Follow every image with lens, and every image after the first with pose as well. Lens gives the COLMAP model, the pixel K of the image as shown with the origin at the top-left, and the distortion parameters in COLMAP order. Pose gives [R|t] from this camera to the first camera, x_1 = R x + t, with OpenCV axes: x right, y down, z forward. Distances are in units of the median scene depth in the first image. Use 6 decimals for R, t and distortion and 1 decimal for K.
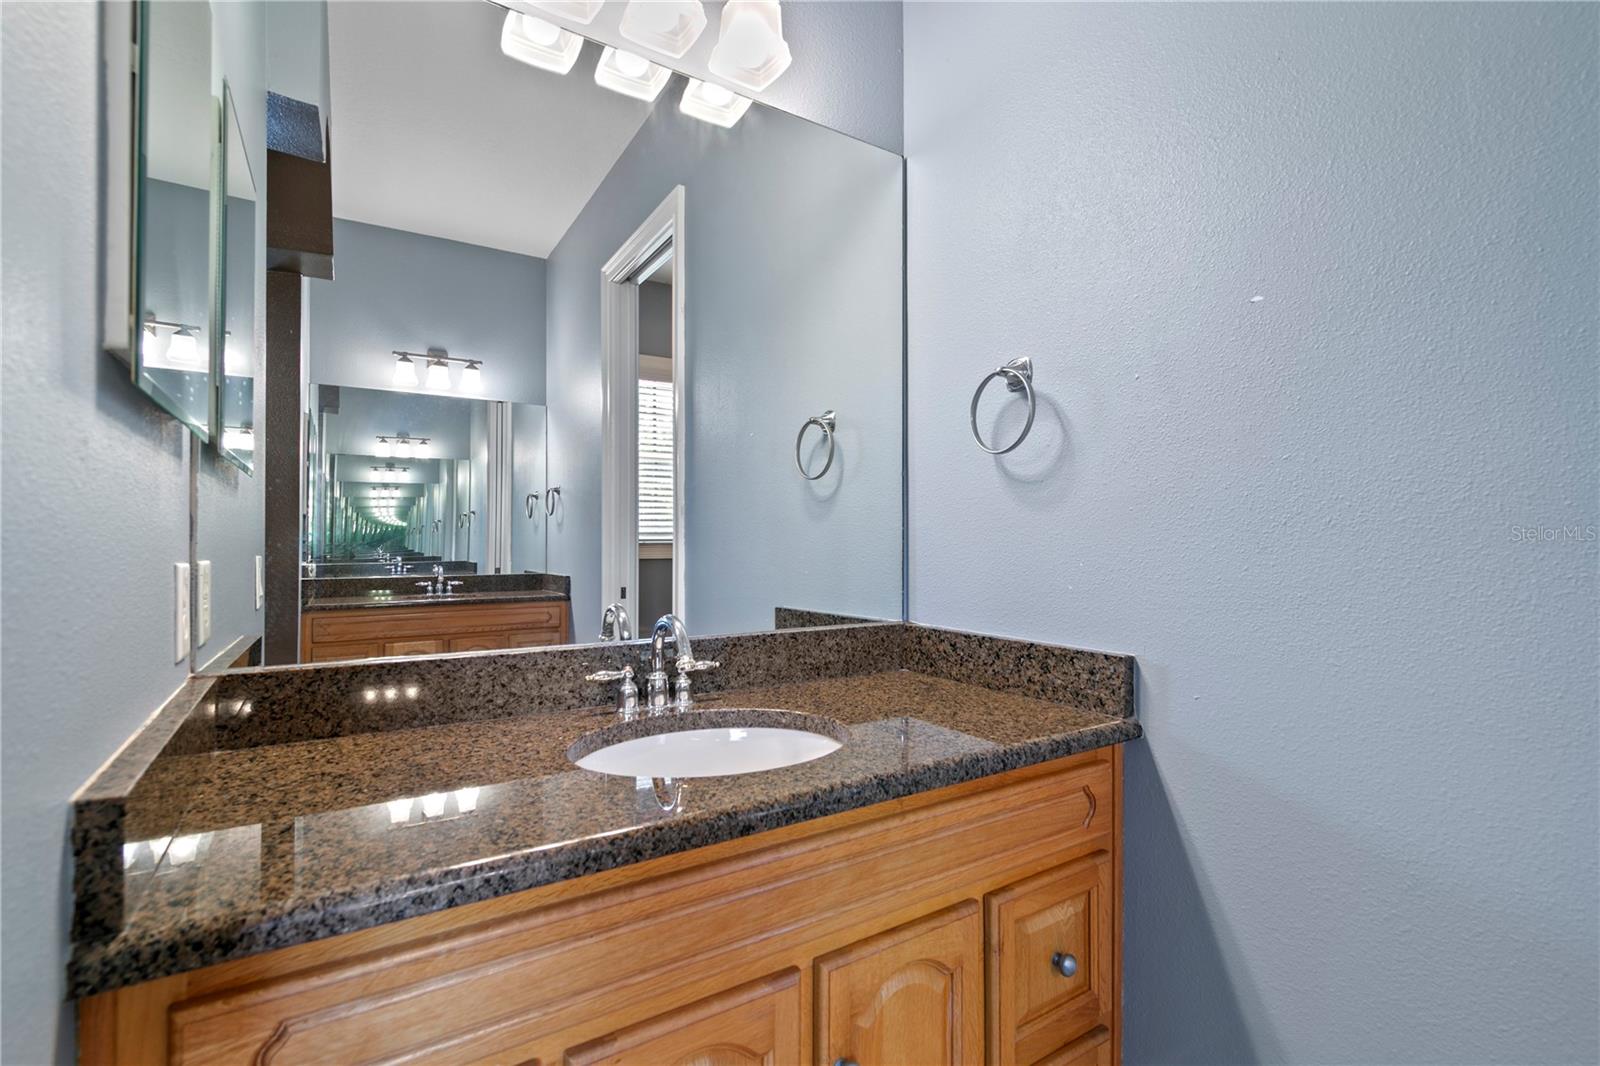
lens RADIAL K [[739.9, 0, 804.4], [0, 739.9, 532.2], [0, 0, 1]] dist [0.003173, -0.001464]
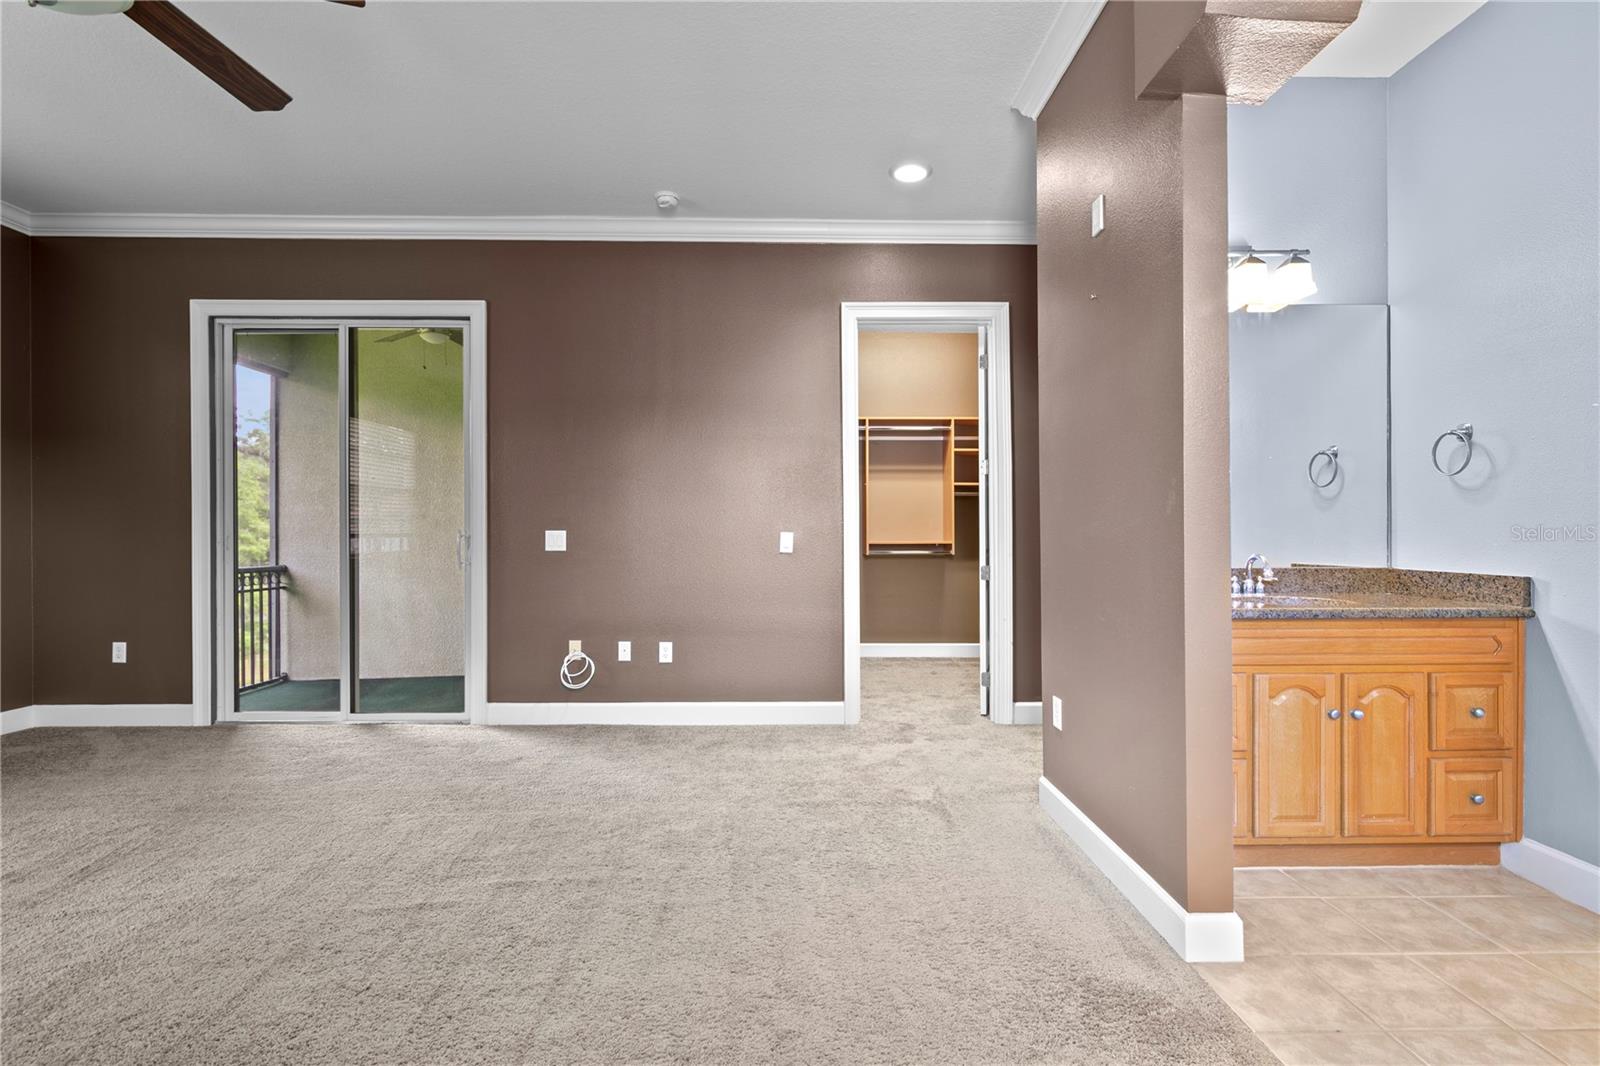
lens RADIAL K [[739.9, 0, 794.5], [0, 739.9, 533.9], [0, 0, 1]] dist [0.003173, -0.001464]
pose [[0.846889, -0.003214, -0.531761, -0.162102], [0.010747, 0.999881, 0.011071, 0.005911], [0.531662, -0.015091, 0.846822, -1.608114]]
